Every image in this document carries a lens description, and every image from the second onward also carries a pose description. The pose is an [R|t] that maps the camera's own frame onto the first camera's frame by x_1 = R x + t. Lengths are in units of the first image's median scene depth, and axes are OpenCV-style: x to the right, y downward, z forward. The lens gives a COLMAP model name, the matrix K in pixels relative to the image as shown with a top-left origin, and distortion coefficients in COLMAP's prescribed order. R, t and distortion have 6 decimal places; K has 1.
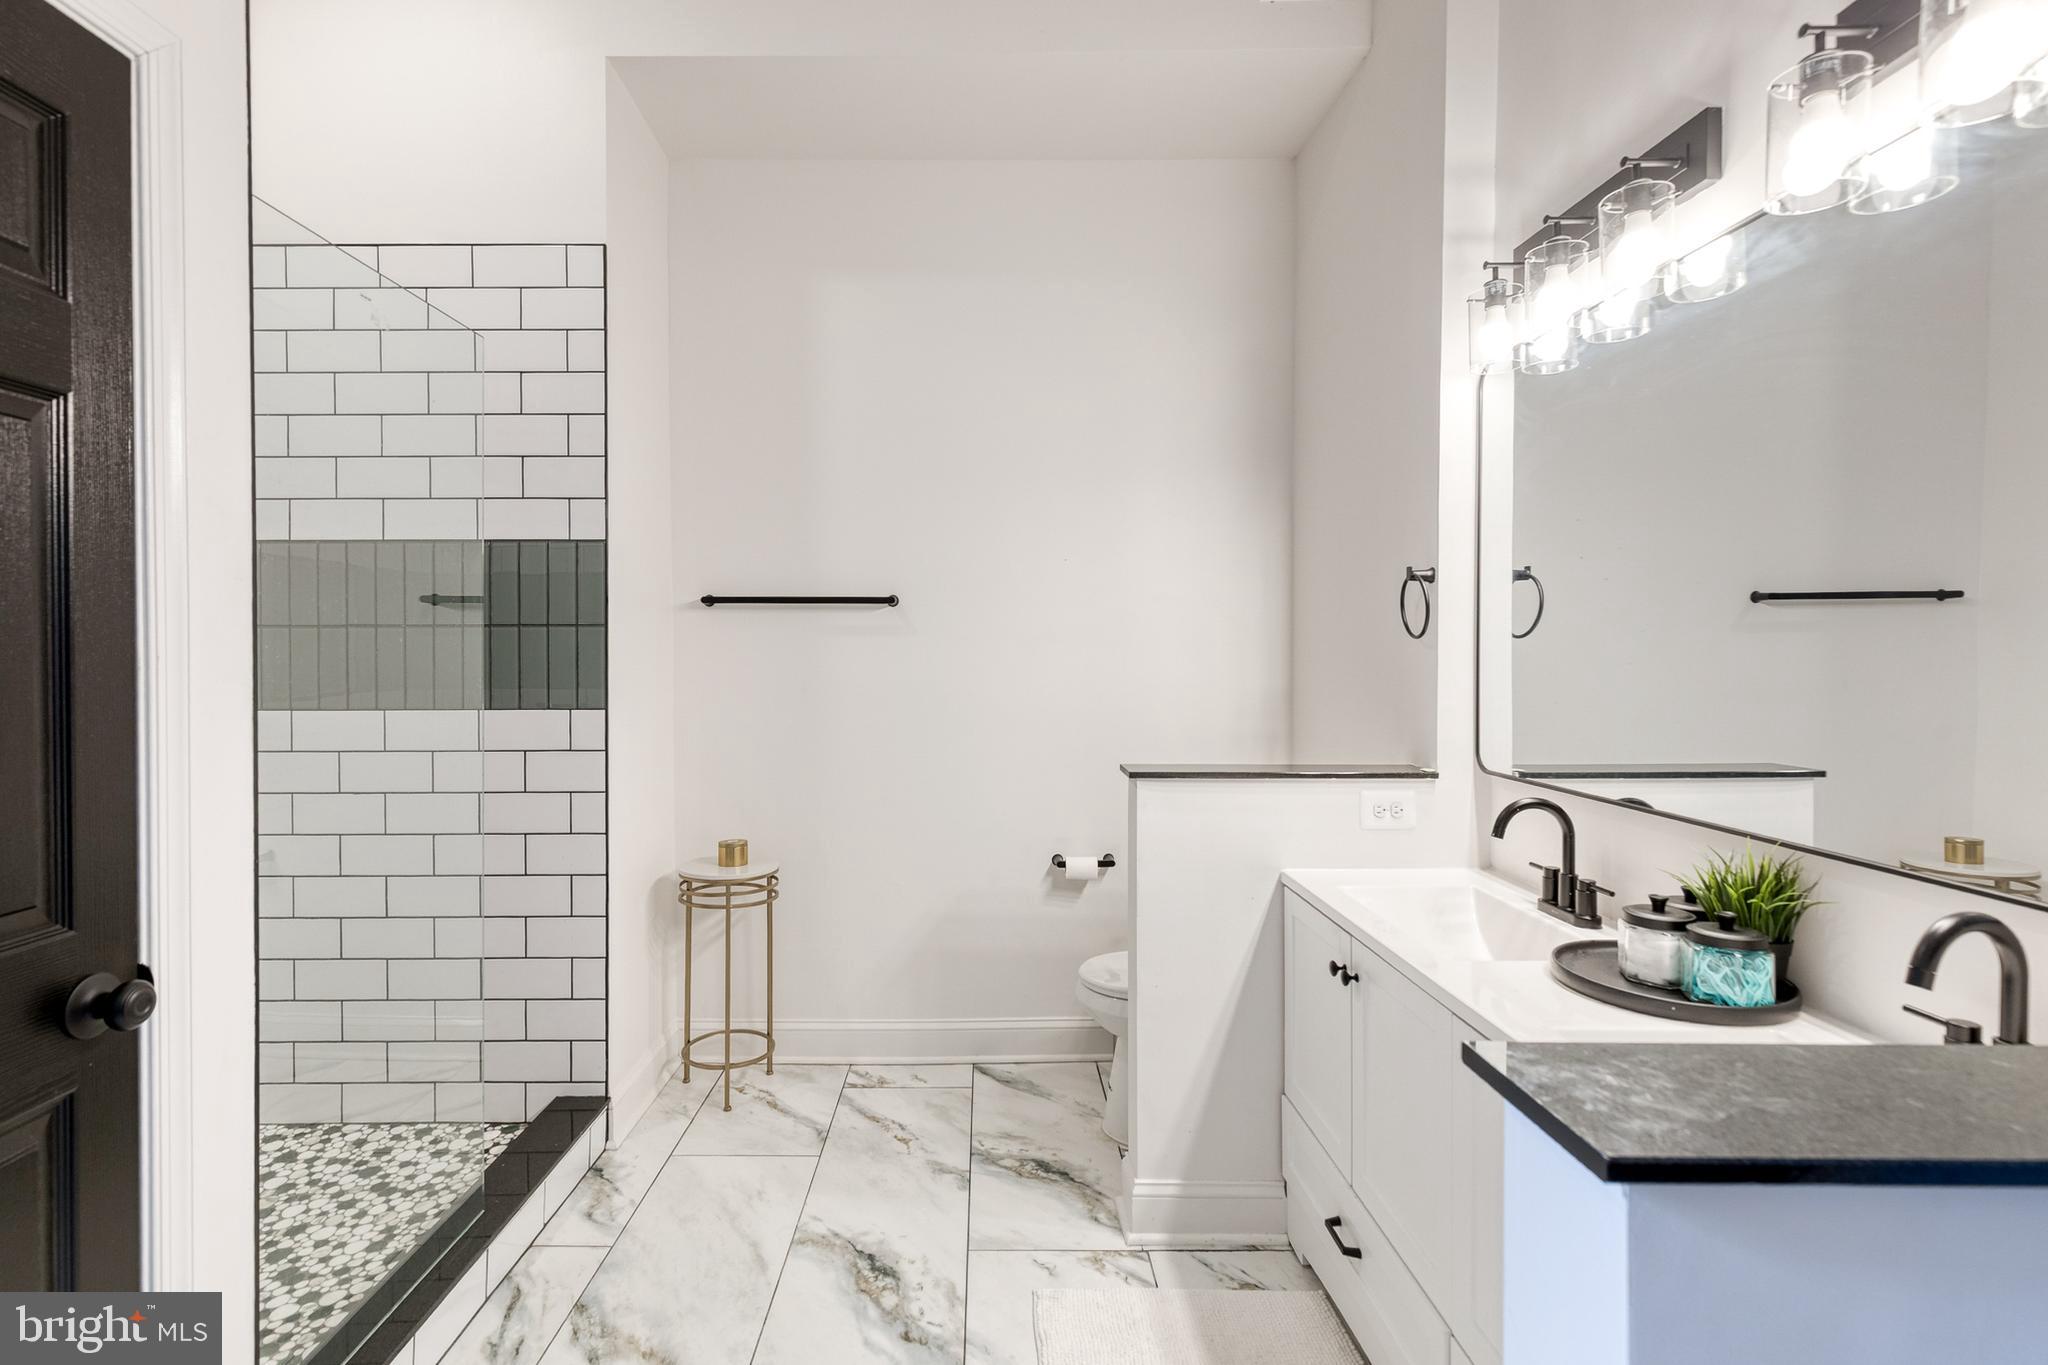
lens RADIAL K [[907.6, 0, 982.5], [0, 907.6, 649.2], [0, 0, 1]] dist [0.002988, 0.001136]
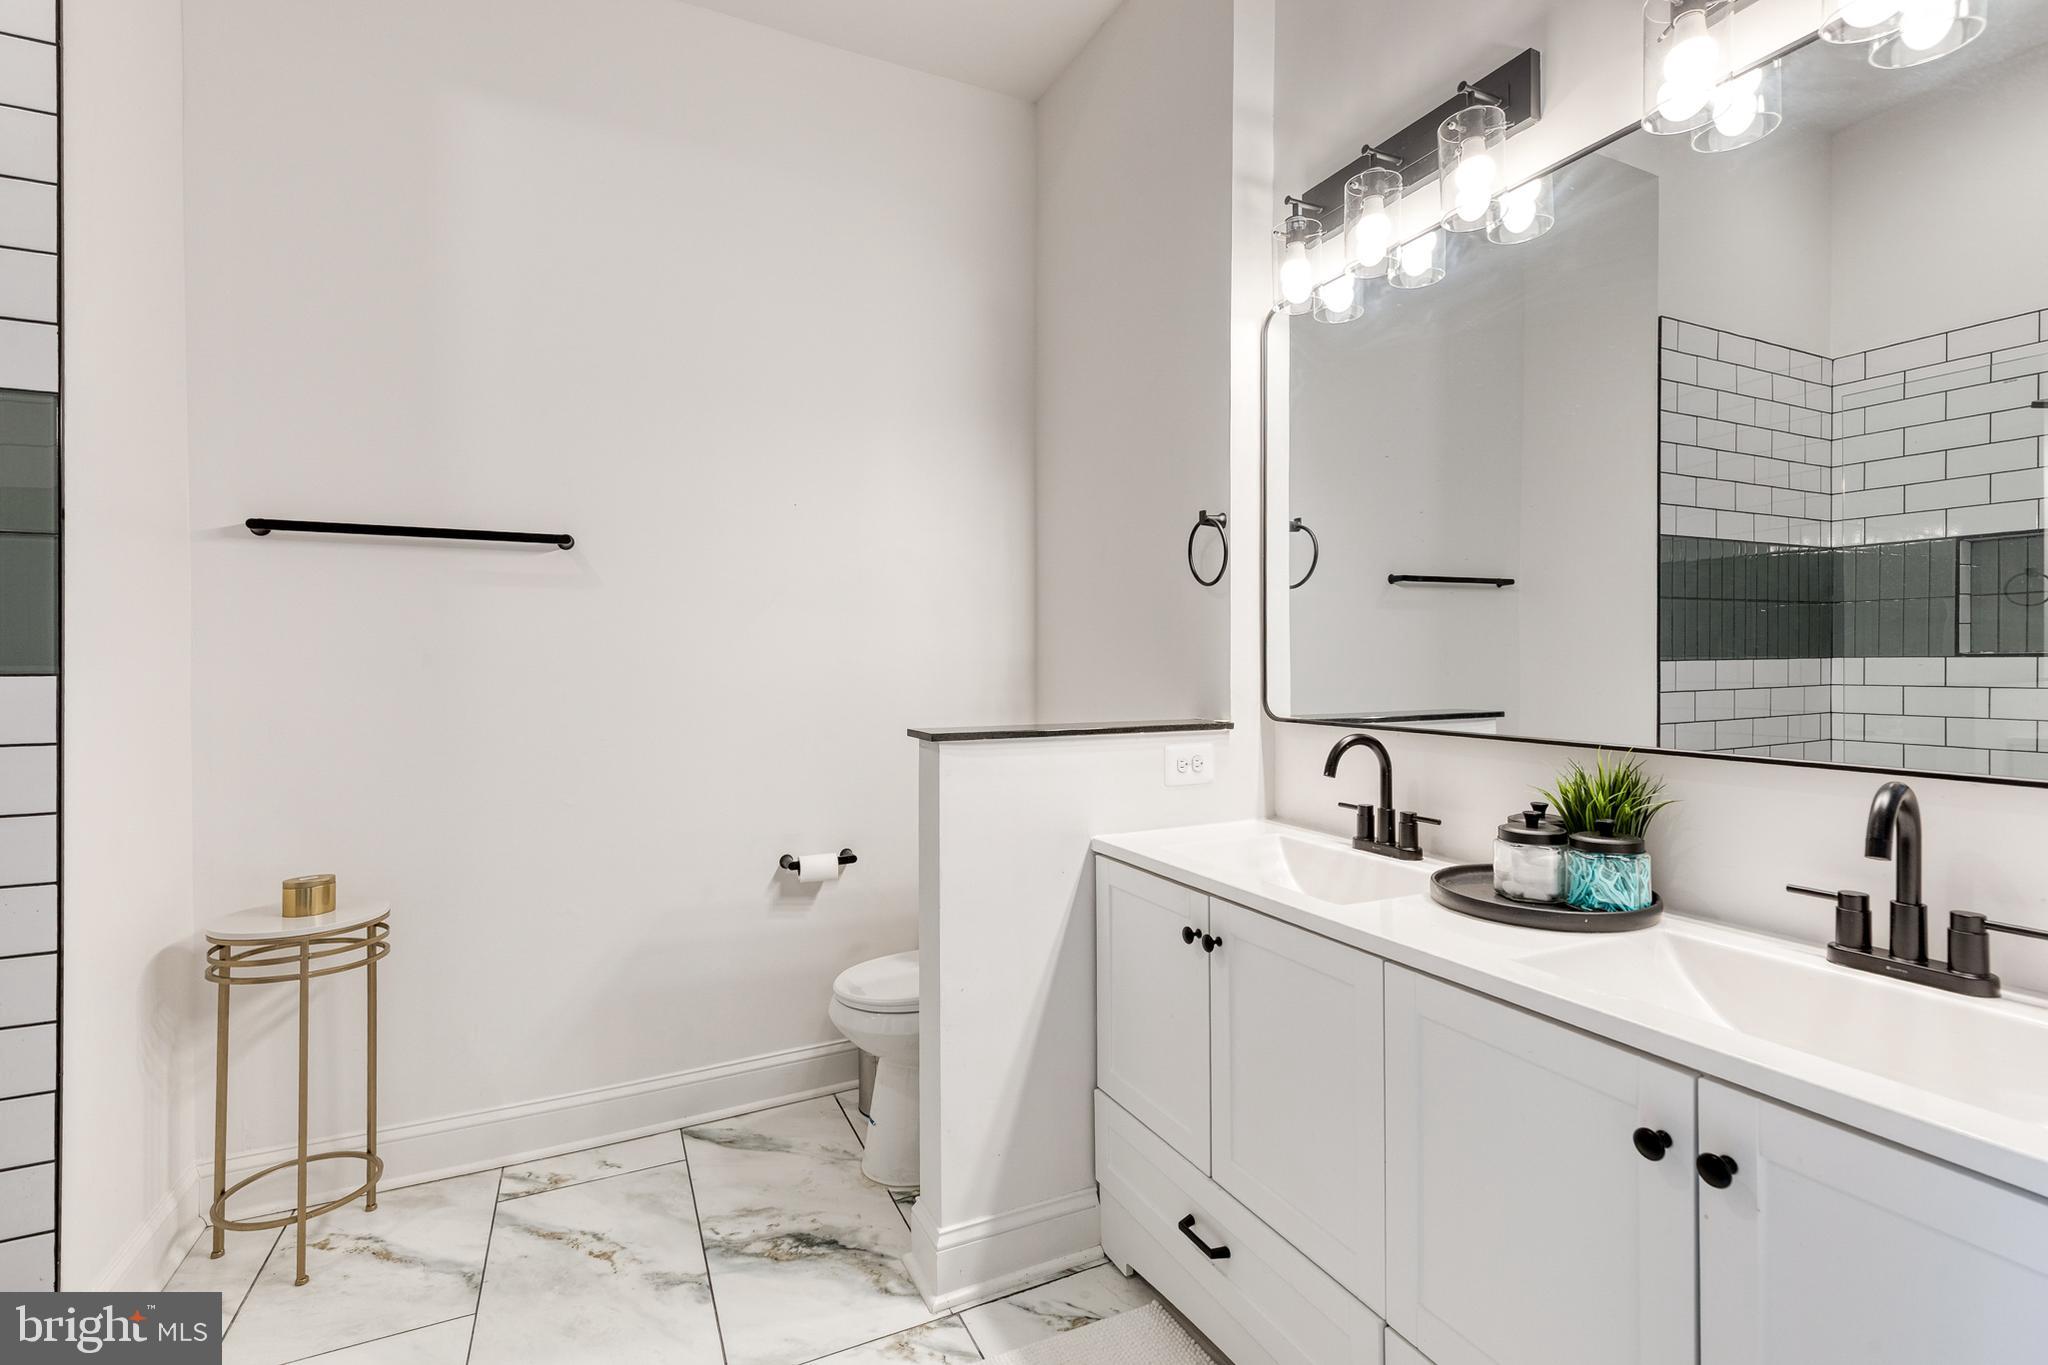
lens RADIAL K [[907.6, 0, 1018.2], [0, 907.6, 654.7], [0, 0, 1]] dist [0.002988, 0.001136]
pose [[0.905024, 0.000963, 0.425359, -0.104448], [0.001383, 0.999985, -0.005206, 0.060532], [-0.425358, 0.005300, 0.905010, 0.198113]]
